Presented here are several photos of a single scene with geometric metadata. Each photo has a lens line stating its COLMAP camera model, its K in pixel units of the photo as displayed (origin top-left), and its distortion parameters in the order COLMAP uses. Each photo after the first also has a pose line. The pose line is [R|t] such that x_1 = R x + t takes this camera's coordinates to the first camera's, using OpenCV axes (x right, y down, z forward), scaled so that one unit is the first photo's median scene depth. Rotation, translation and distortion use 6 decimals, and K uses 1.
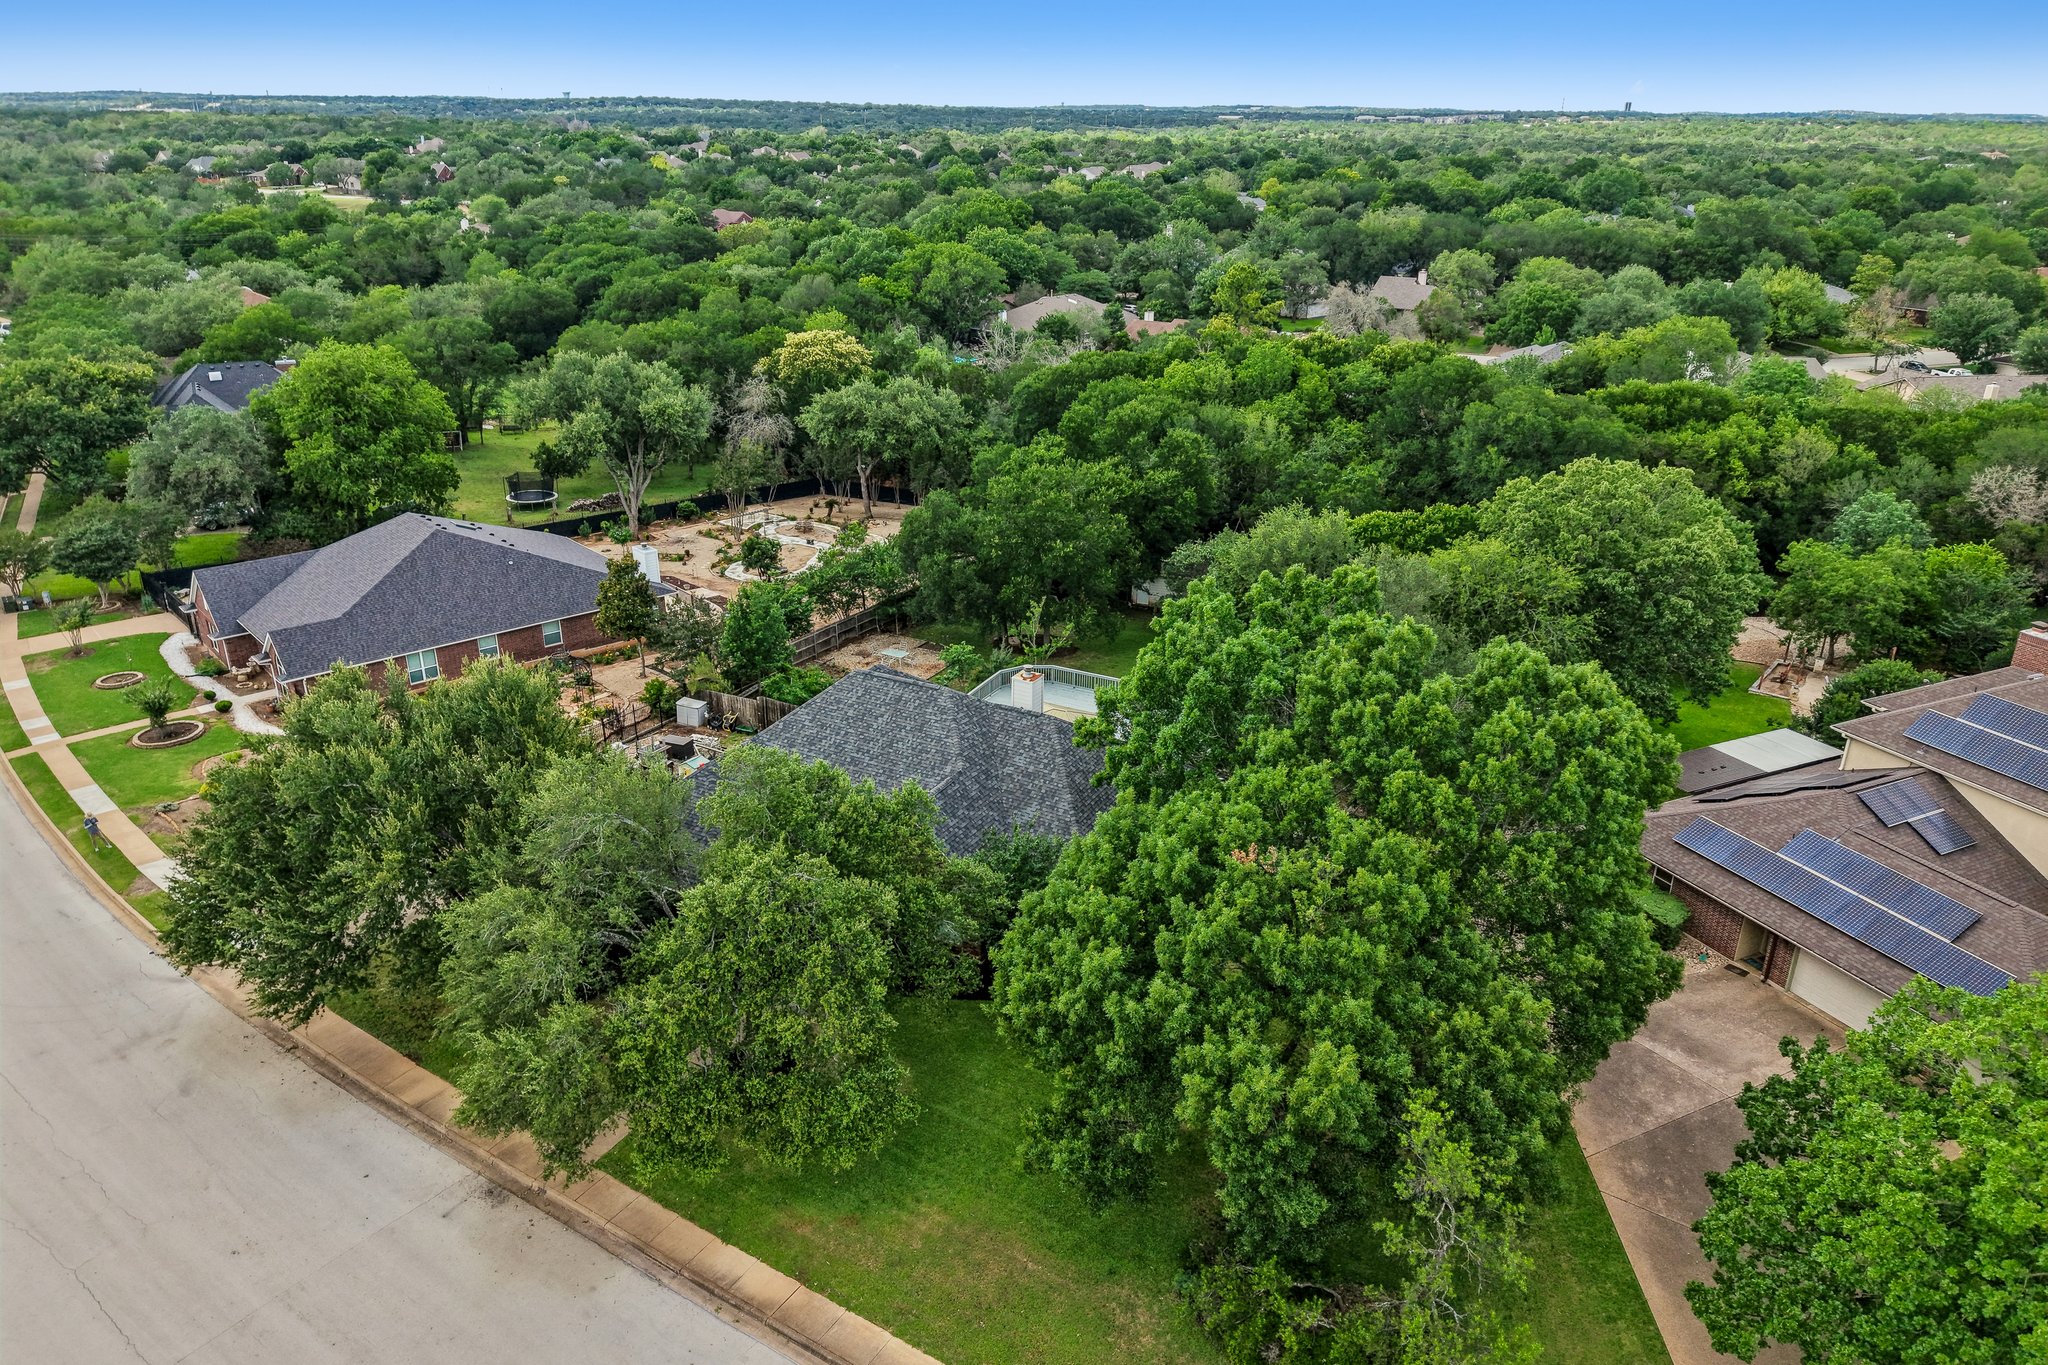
lens RADIAL K [[1375.9, 0, 1024.0], [0, 1375.9, 682.5], [0, 0, 1]] dist [0.000657, 0.000115]
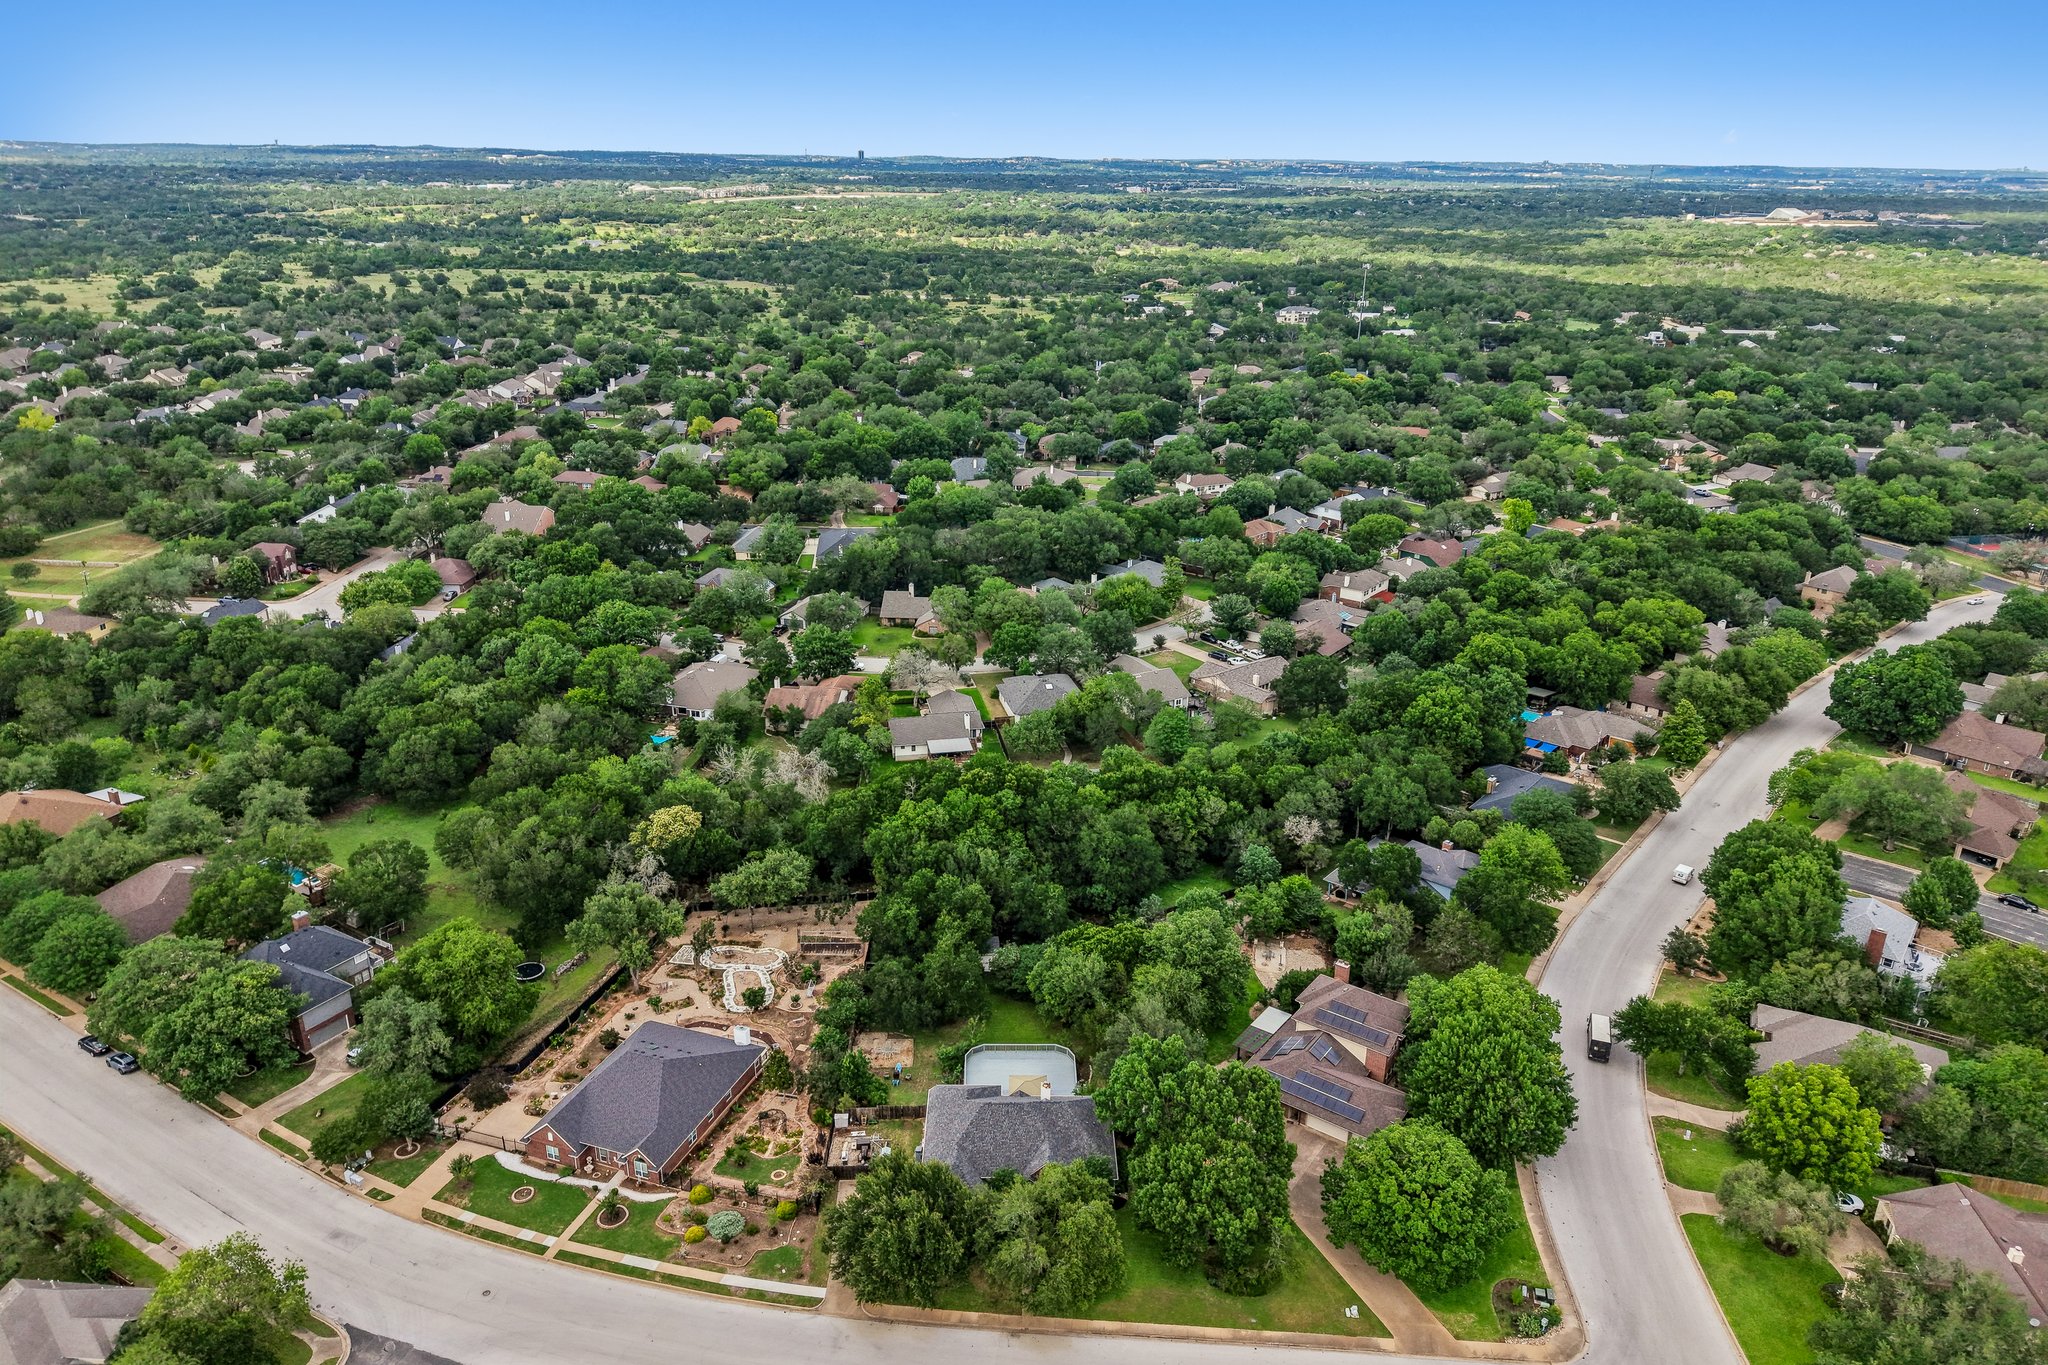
lens RADIAL K [[1375.9, 0, 1024.0], [0, 1375.9, 682.5], [0, 0, 1]] dist [0.000657, 0.000115]
pose [[0.872000, -0.177605, 0.456150, -0.959567], [0.174875, 0.983391, 0.048591, -0.784231], [-0.457204, 0.037398, 0.888575, -1.173026]]
